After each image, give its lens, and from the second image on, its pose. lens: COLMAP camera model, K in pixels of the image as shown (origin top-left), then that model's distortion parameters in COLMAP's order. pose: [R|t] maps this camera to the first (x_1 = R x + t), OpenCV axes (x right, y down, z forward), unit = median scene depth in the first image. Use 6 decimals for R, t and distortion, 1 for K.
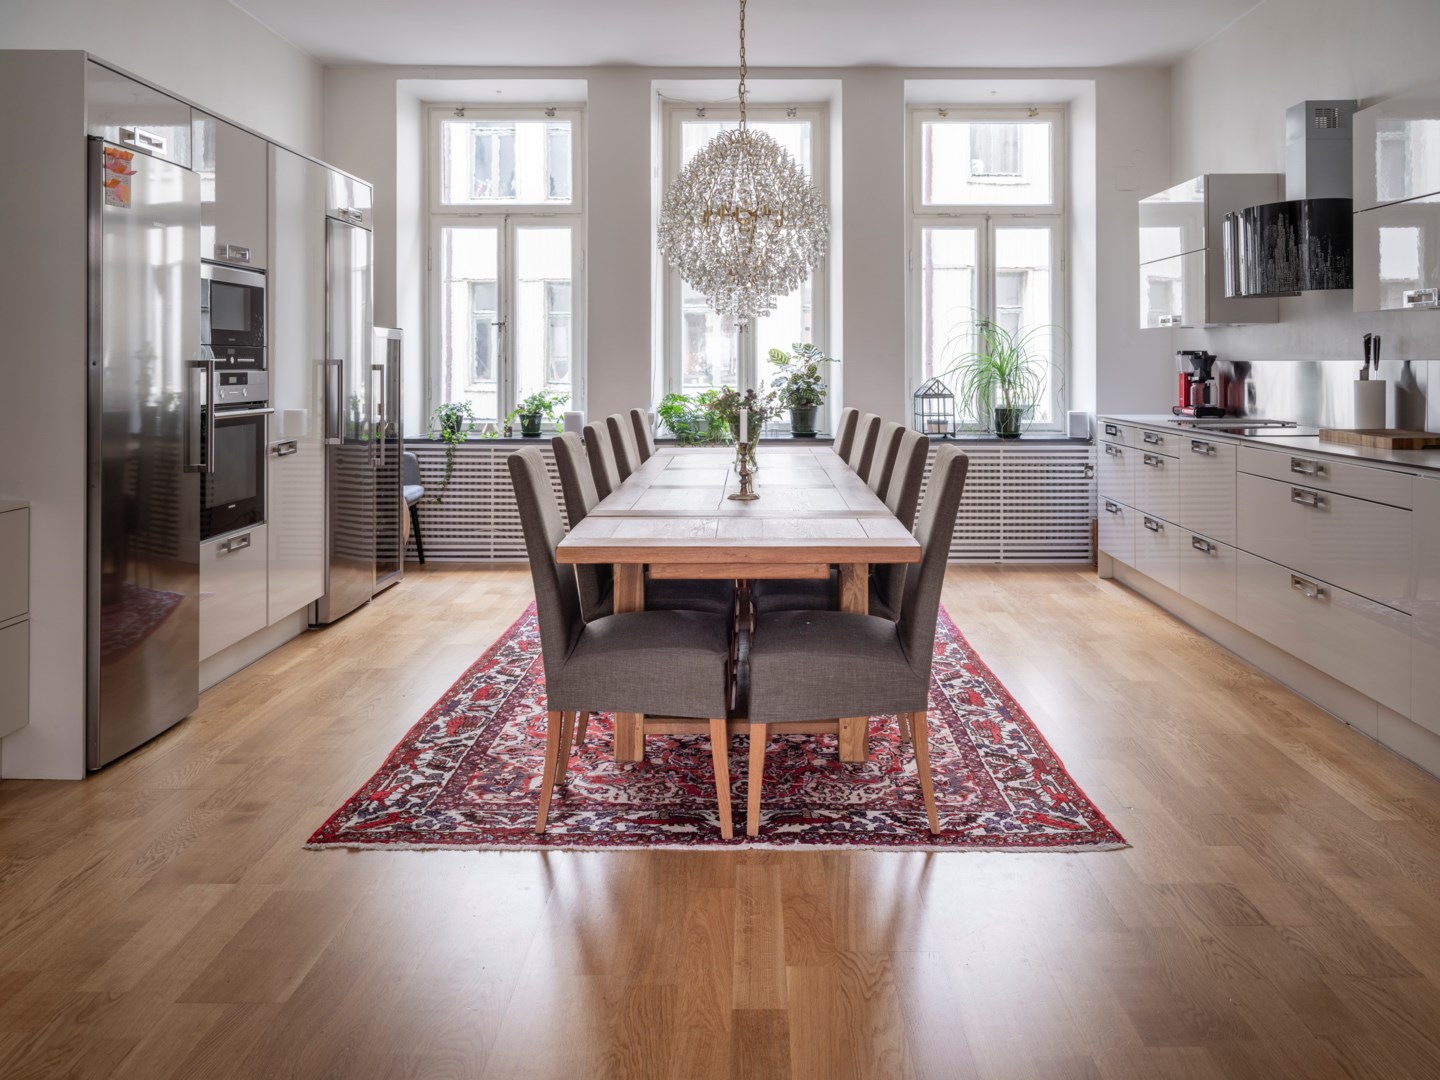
lens RADIAL K [[1124.5, 0, 758.6], [0, 1124.5, 360.8], [0, 0, 1]] dist [0.001480, 0.000775]
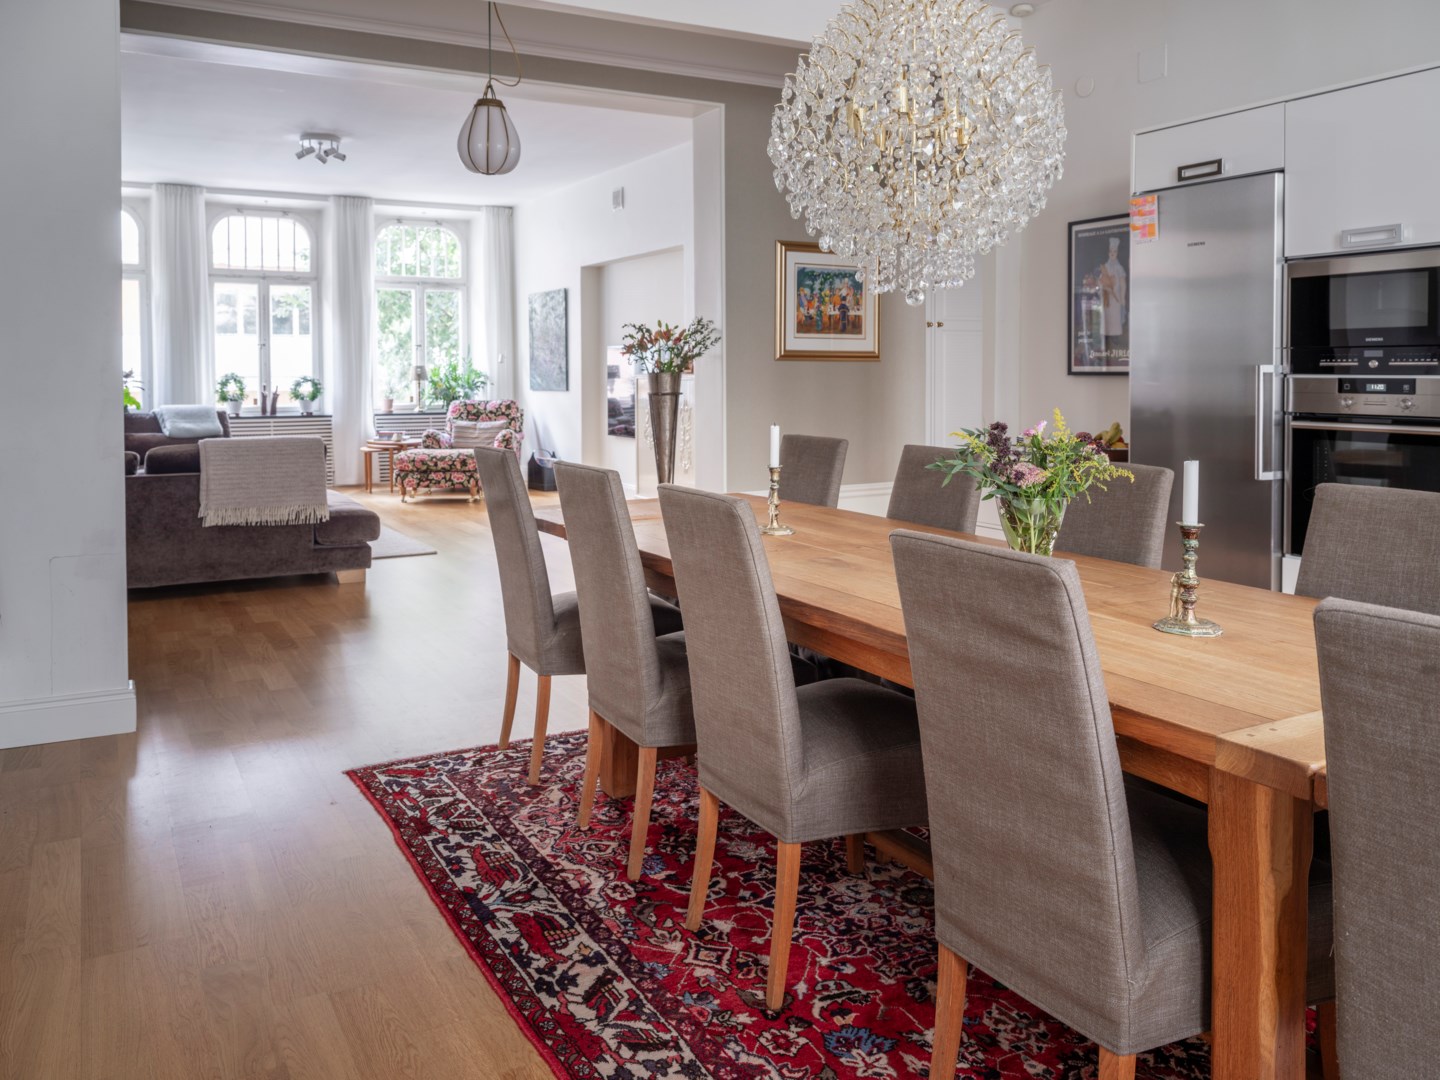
lens RADIAL K [[1124.5, 0, 688.1], [0, 1124.5, 402.2], [0, 0, 1]] dist [0.001480, 0.000775]
pose [[-0.881551, 0.015134, -0.471847, 0.483827], [0.001695, 0.999581, 0.028894, 0.003051], [0.472086, 0.024672, -0.881207, 1.895900]]
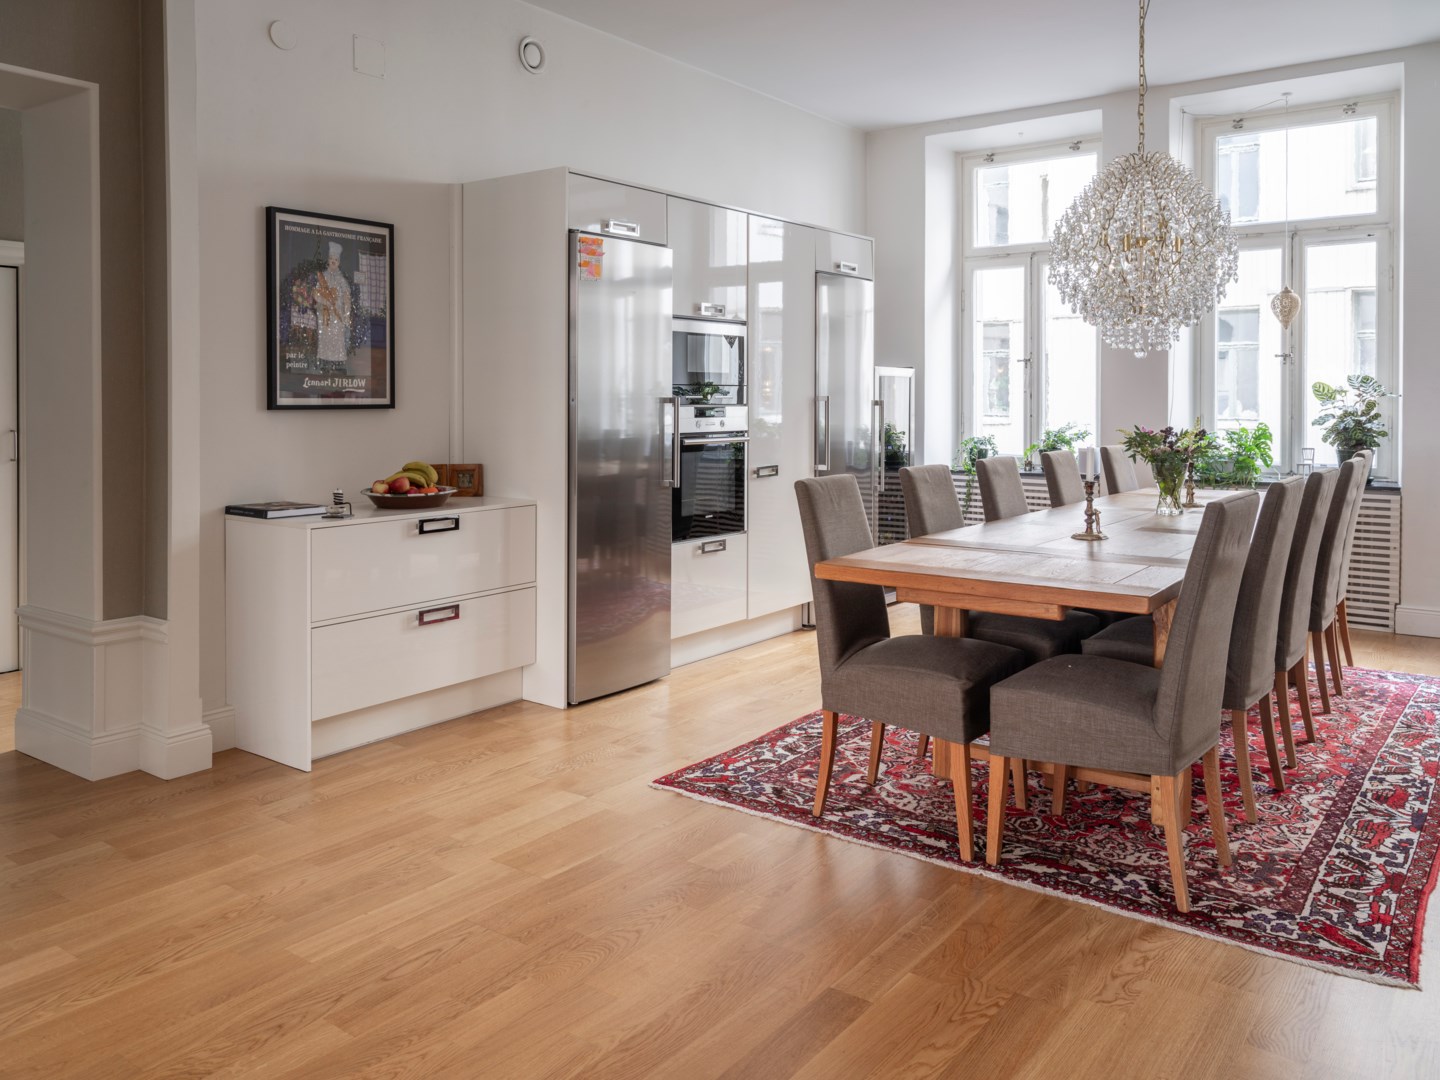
lens RADIAL K [[1124.5, 0, 729.0], [0, 1124.5, 399.2], [0, 0, 1]] dist [0.001480, 0.000775]
pose [[0.805878, 0.000187, -0.592081, 0.351038], [0.002099, 0.999993, 0.003174, -0.002527], [0.592078, -0.003801, 0.805872, 0.034237]]
